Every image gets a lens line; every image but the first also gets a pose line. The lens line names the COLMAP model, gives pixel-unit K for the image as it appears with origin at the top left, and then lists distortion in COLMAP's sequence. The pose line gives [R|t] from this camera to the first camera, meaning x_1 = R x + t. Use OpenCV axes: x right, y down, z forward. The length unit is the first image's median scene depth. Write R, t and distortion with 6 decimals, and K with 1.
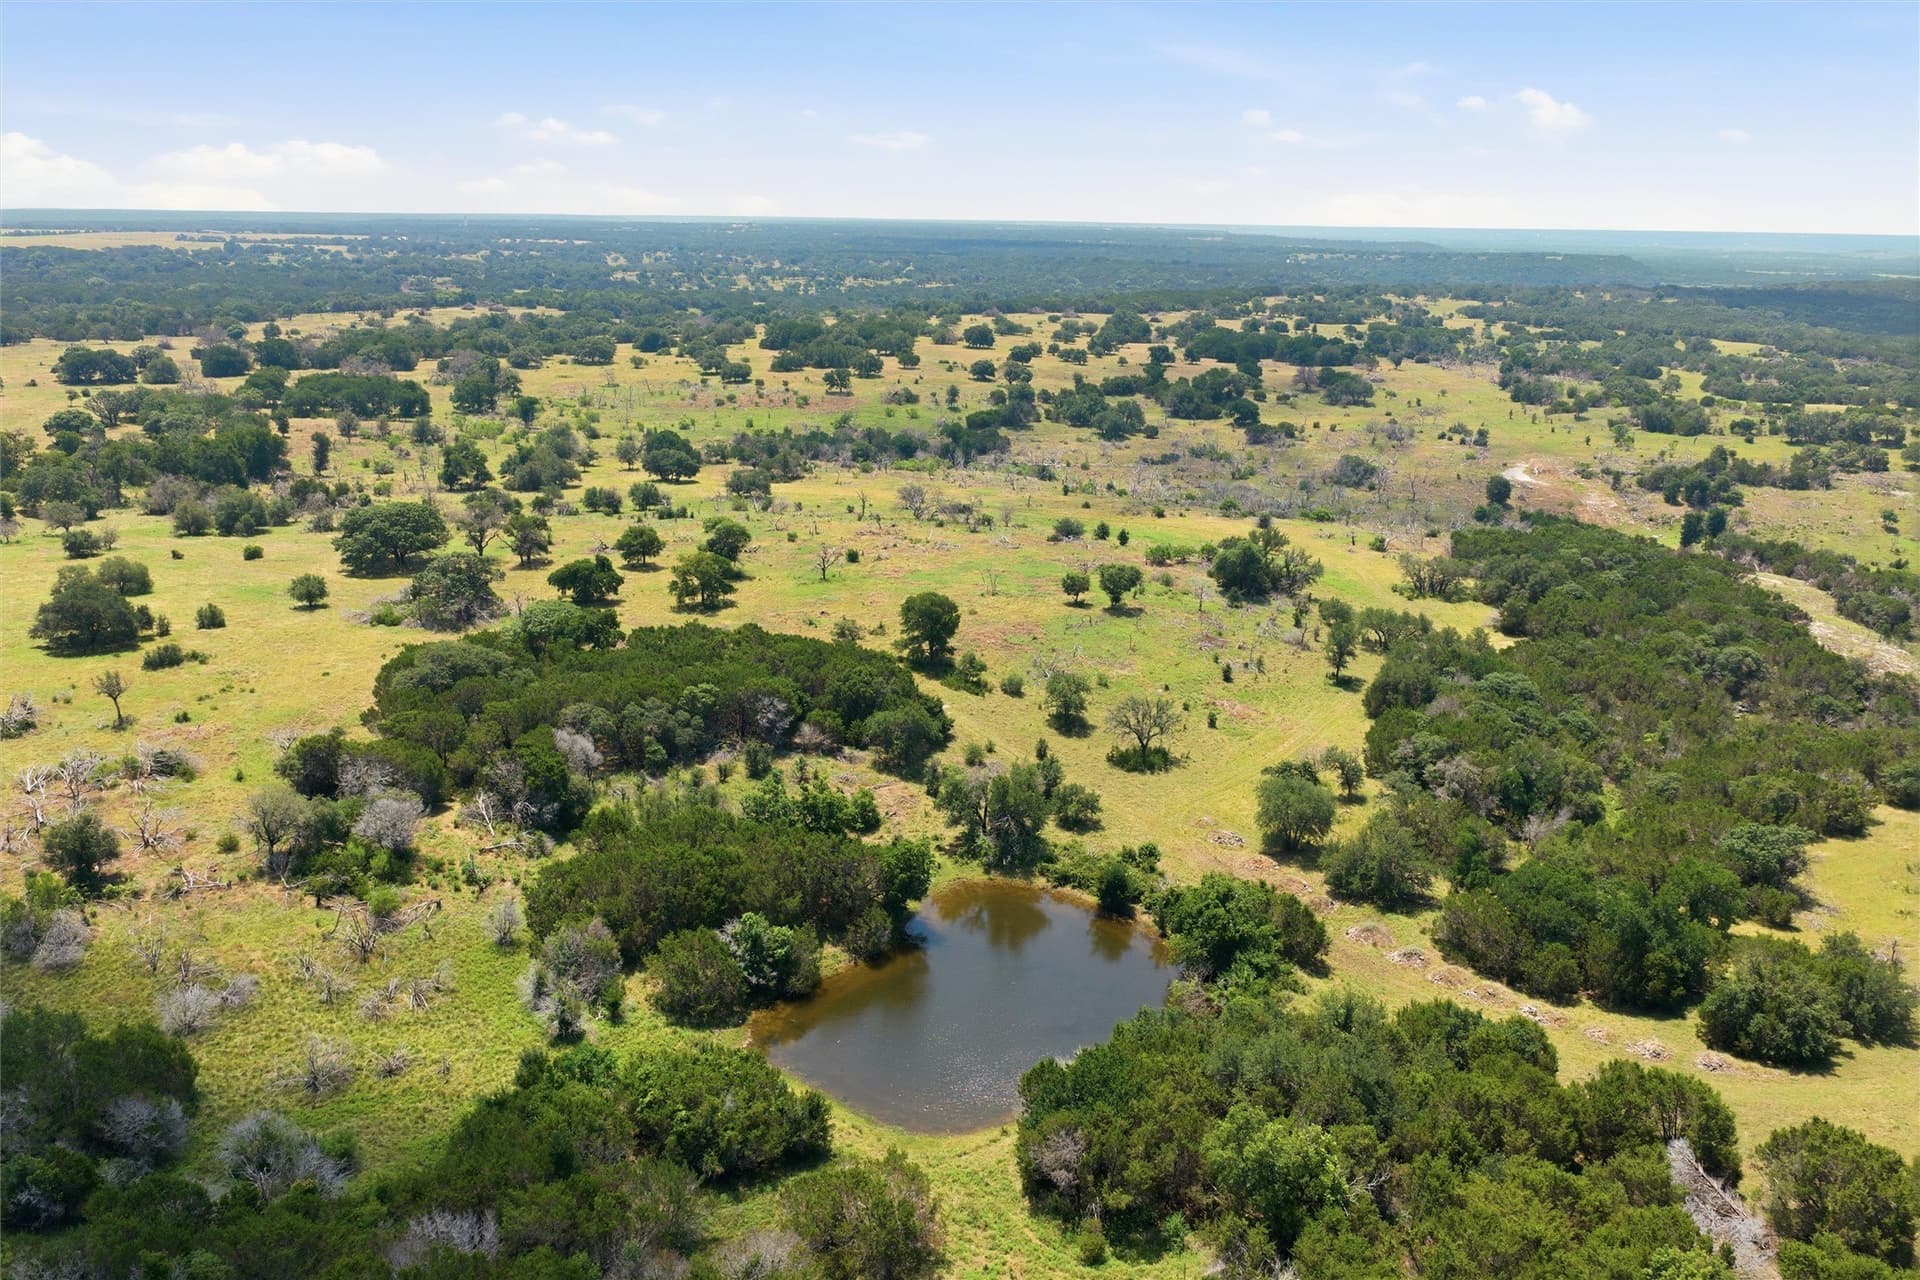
lens RADIAL K [[1592.0, 0, 951.9], [0, 1592.0, 641.0], [0, 0, 1]] dist [0.036736, -0.059436]
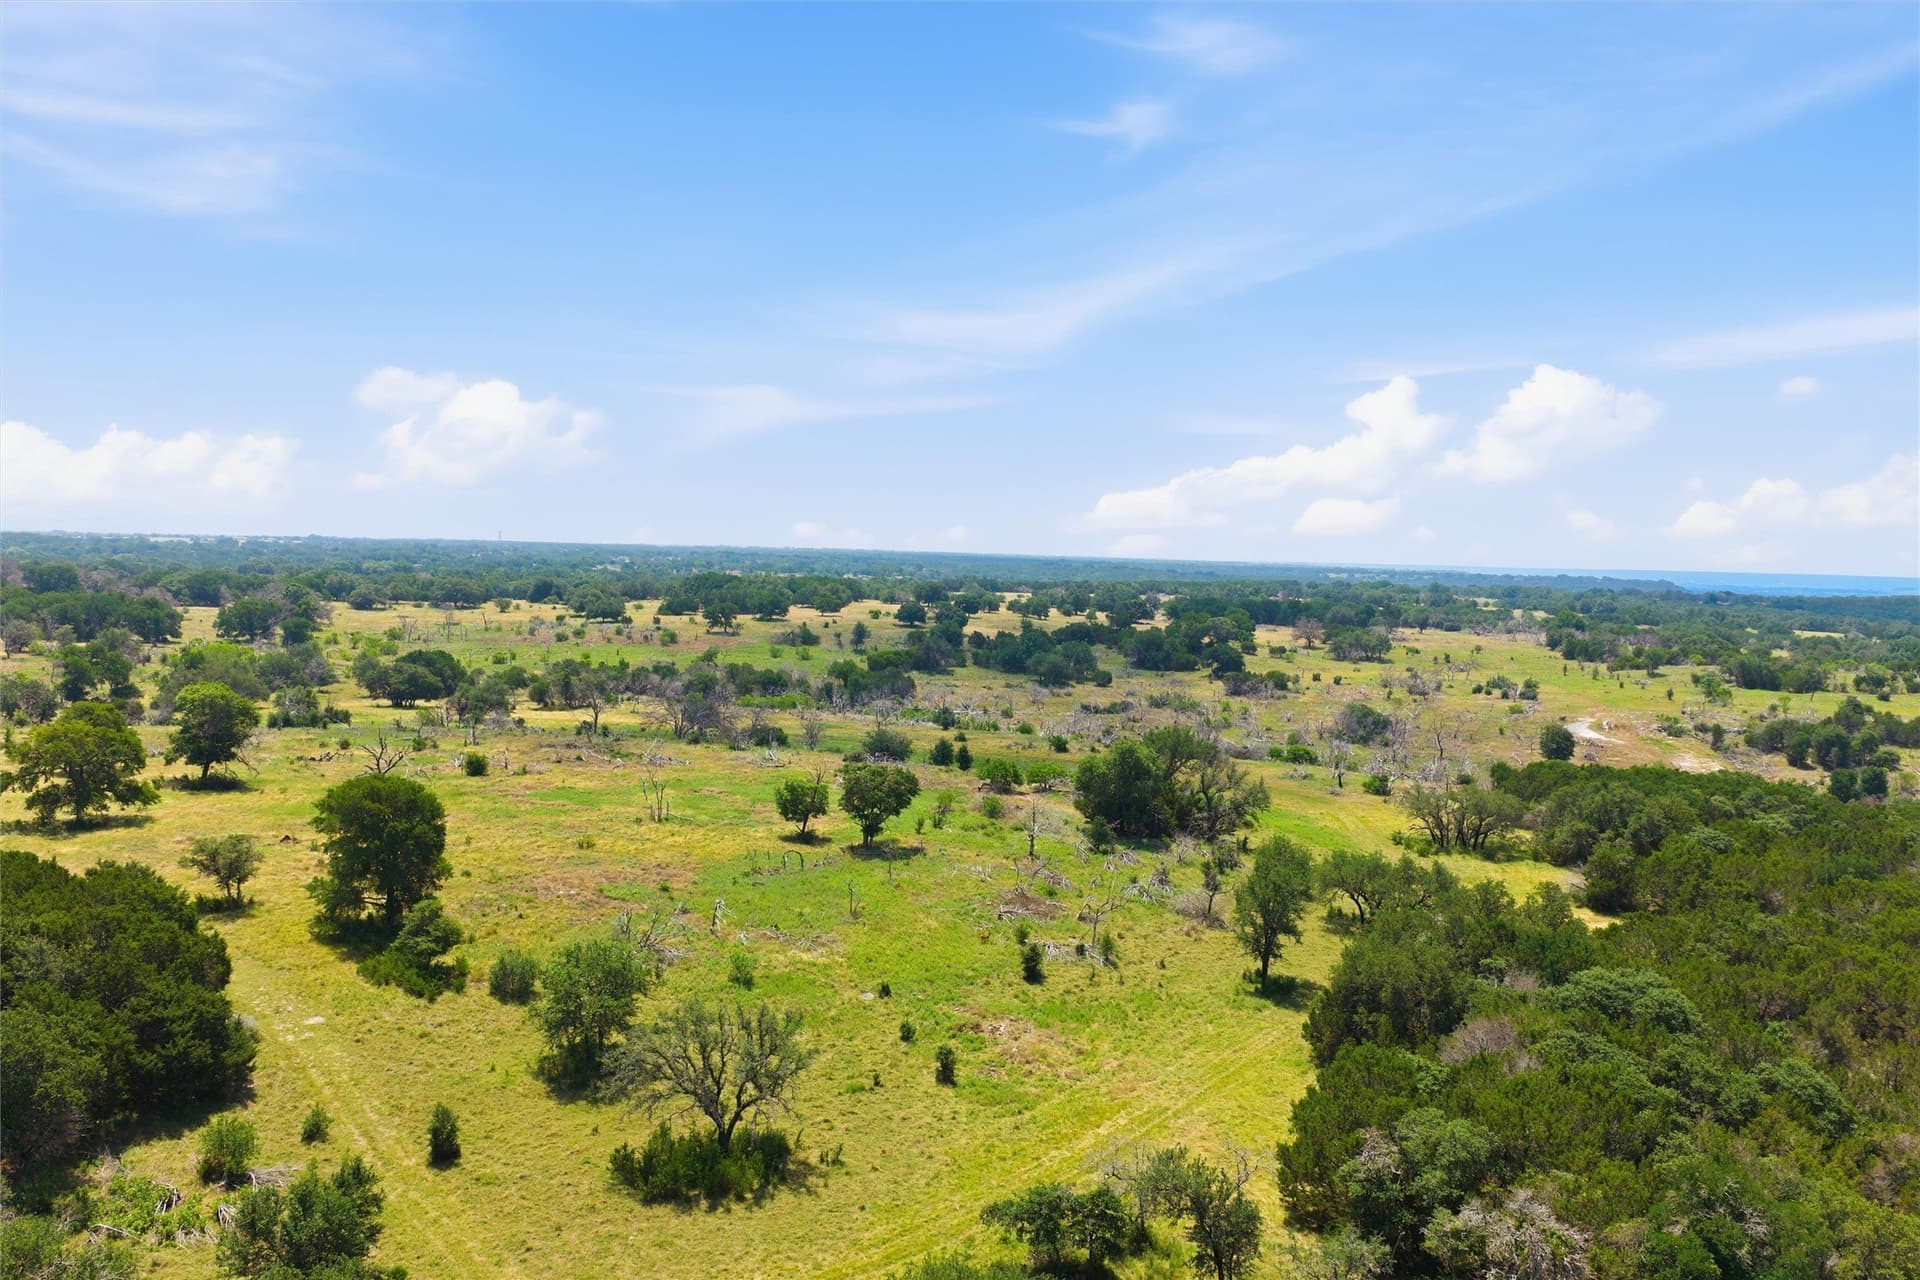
lens RADIAL K [[1592.0, 0, 966.6], [0, 1592.0, 635.7], [0, 0, 1]] dist [0.036736, -0.059436]
pose [[0.999700, 0.014182, -0.019965, 0.132320], [-0.018009, 0.978199, -0.206890, 0.019030], [0.016596, 0.207187, 0.978161, 0.415524]]
